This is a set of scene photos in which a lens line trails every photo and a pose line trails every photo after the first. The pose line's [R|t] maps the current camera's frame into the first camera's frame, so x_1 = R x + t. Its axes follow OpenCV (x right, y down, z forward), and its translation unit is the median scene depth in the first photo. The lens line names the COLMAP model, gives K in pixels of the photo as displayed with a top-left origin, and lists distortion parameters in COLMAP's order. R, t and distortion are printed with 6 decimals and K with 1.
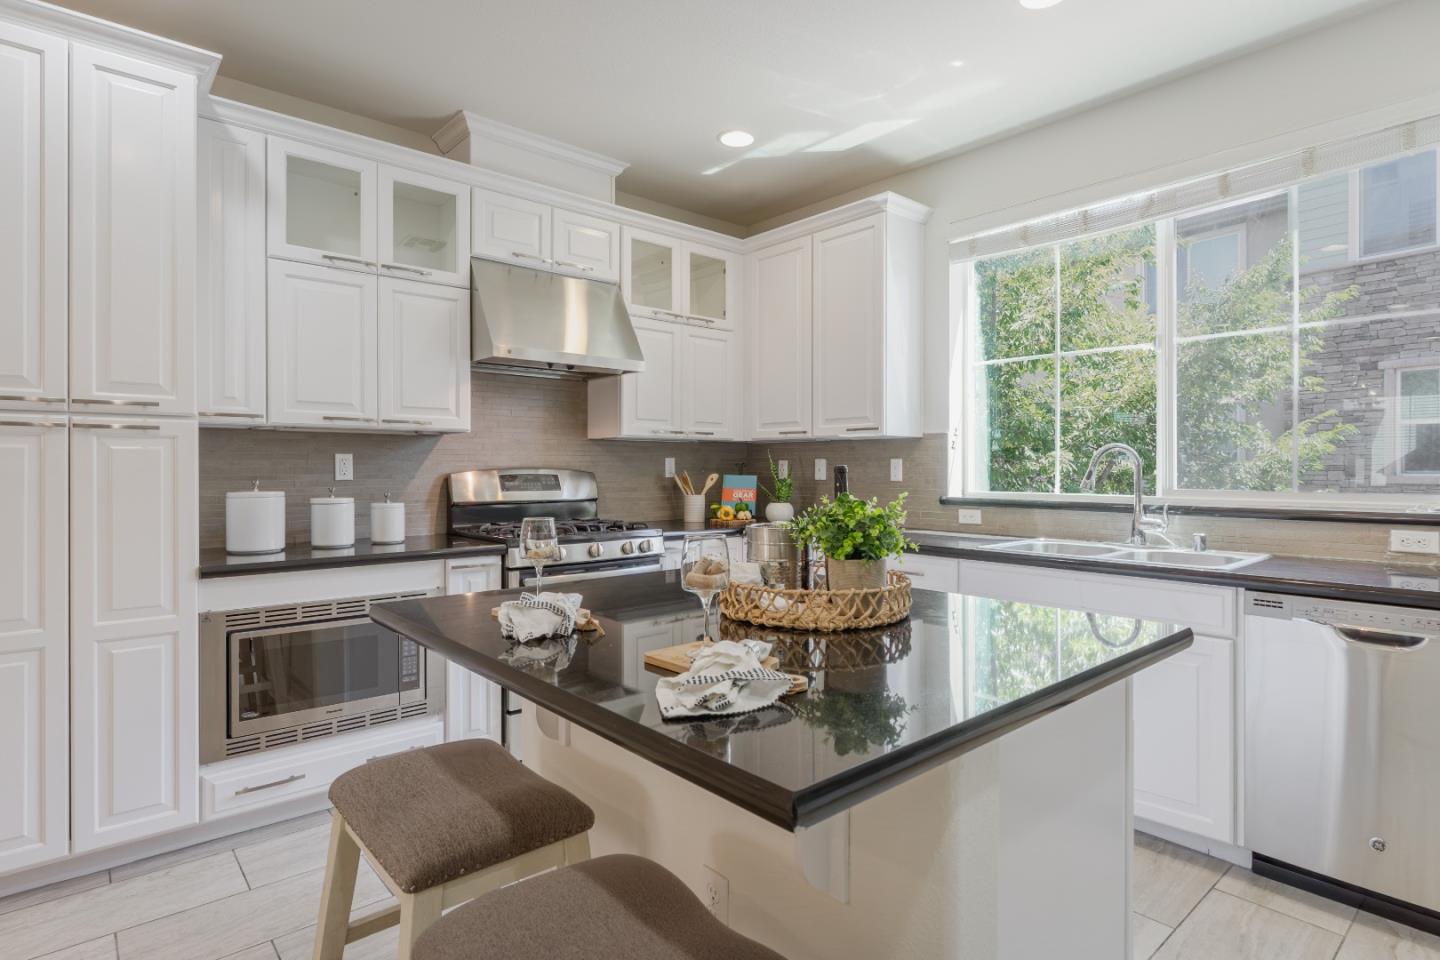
lens RADIAL K [[751.3, 0, 717.4], [0, 751.3, 471.6], [0, 0, 1]] dist [-0.000002, -0.000080]
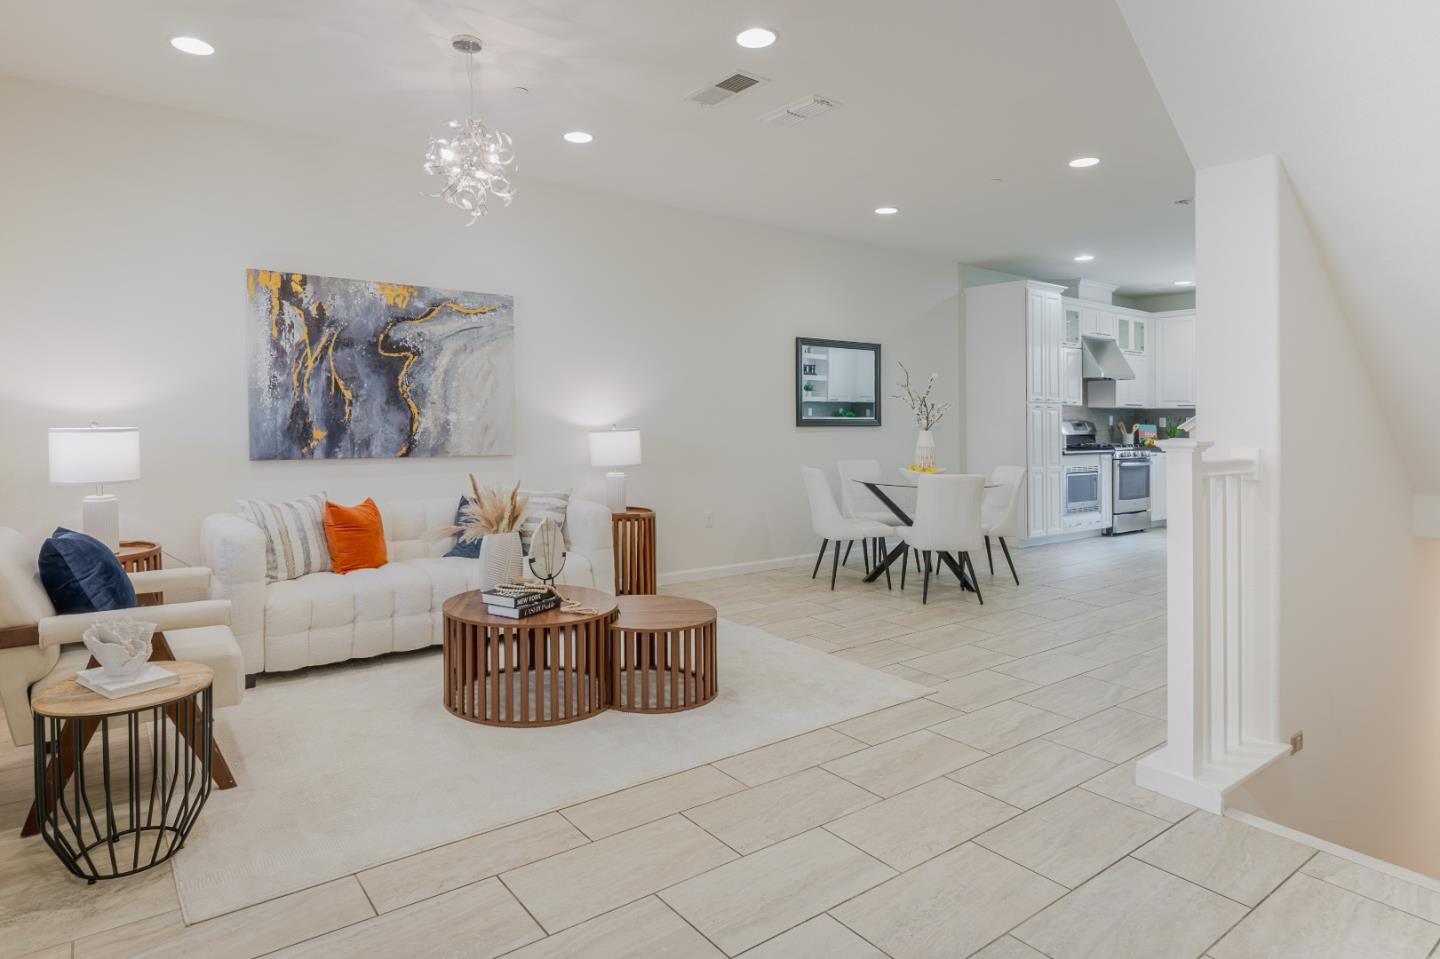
lens RADIAL K [[818.0, 0, 677.8], [0, 818.0, 404.6], [0, 0, 1]] dist [0.016459, -0.000101]
pose [[0.997027, 0.008127, -0.076627, -1.250251], [-0.009543, 0.999790, -0.018129, 0.003399], [0.076464, 0.018806, 0.996895, -1.568642]]
